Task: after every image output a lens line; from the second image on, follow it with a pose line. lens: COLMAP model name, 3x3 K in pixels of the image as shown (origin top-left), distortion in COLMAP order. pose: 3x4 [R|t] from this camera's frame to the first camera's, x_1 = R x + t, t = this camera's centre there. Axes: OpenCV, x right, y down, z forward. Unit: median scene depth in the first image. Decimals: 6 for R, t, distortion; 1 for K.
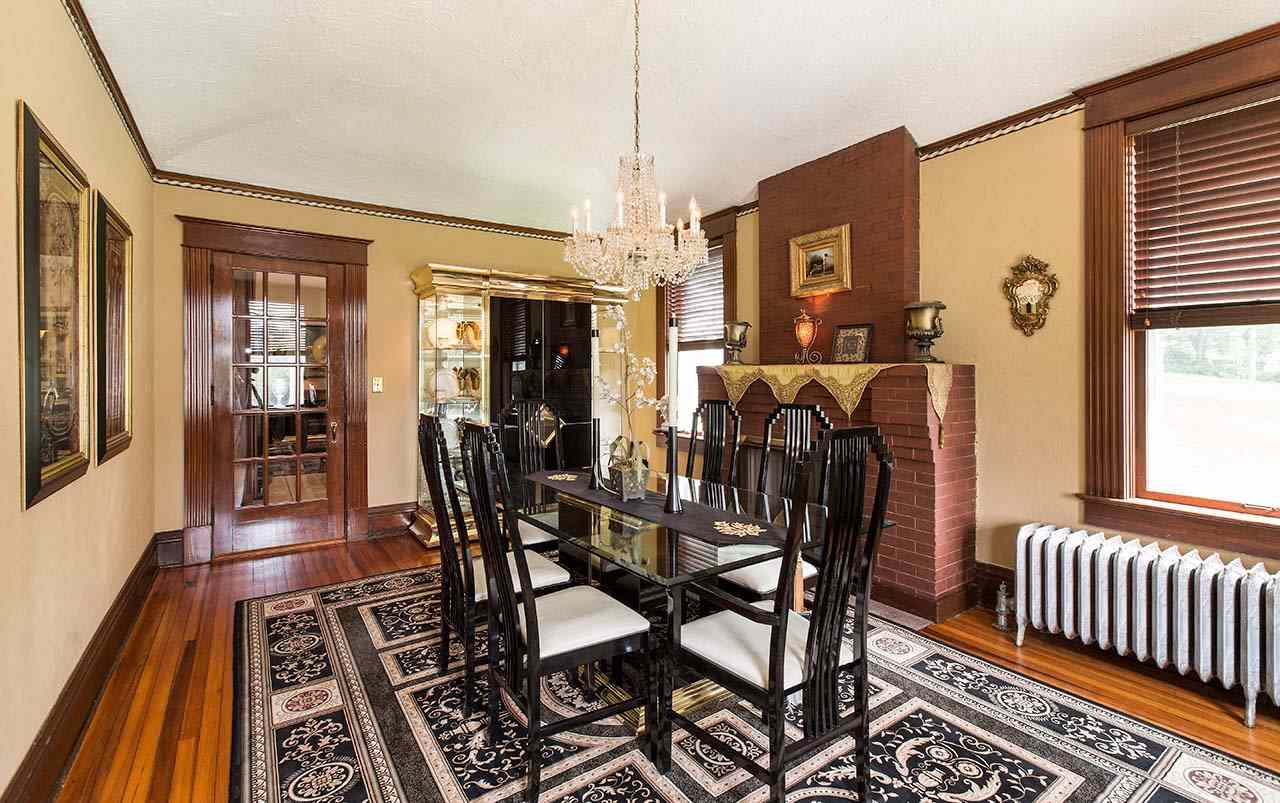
lens RADIAL K [[570.3, 0, 655.4], [0, 570.3, 381.0], [0, 0, 1]] dist [0.001037, -0.000793]
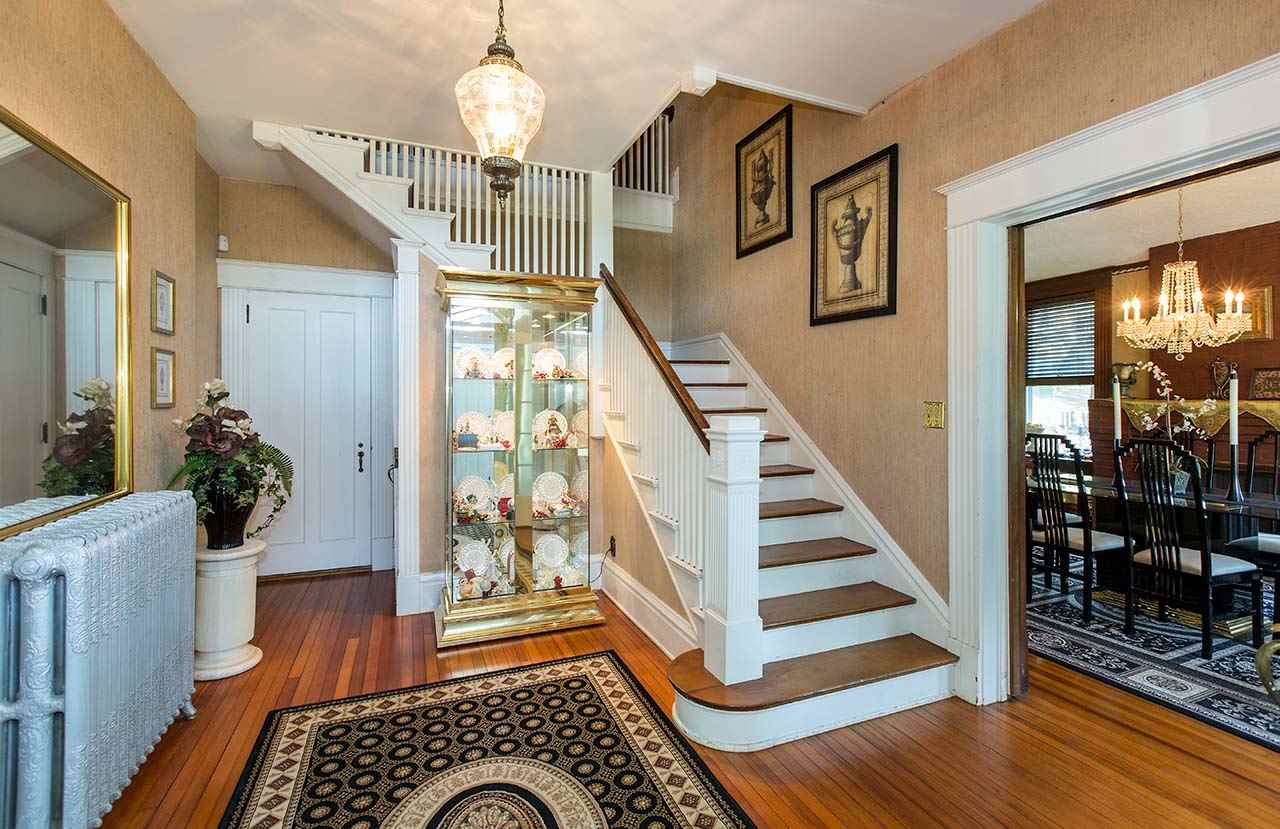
lens RADIAL K [[575.2, 0, 638.5], [0, 575.2, 408.8], [0, 0, 1]] dist [-0.002801, -0.000332]
pose [[0.973105, 0.003225, -0.230340, -1.014128], [-0.002195, 0.999986, 0.004725, -0.018158], [0.230352, -0.004092, 0.973099, -0.742244]]
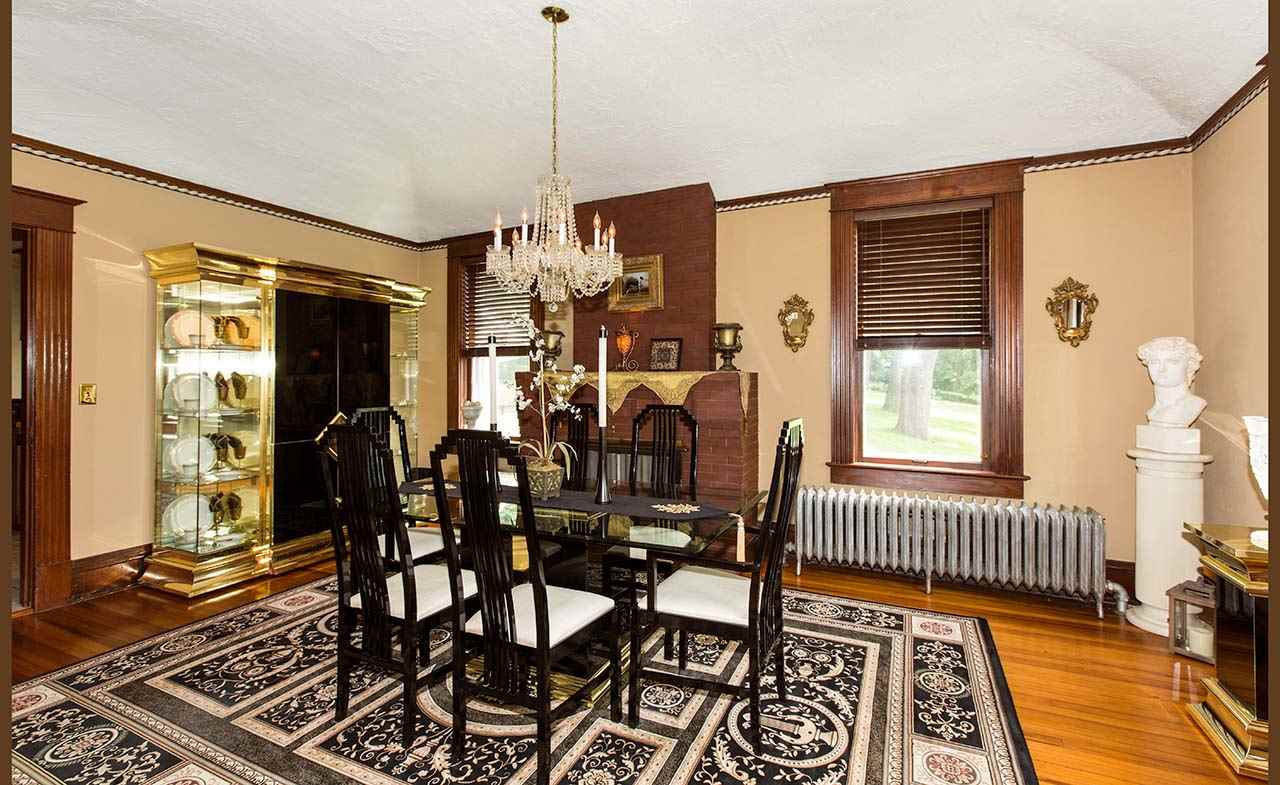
lens RADIAL K [[551.3, 0, 654.3], [0, 551.3, 381.6], [0, 0, 1]] dist [0.002293, -0.001516]
pose [[0.867672, -0.002835, 0.497128, -0.363339], [0.006021, 0.999970, -0.004805, -0.003458], [-0.497100, 0.007162, 0.867664, 0.006348]]
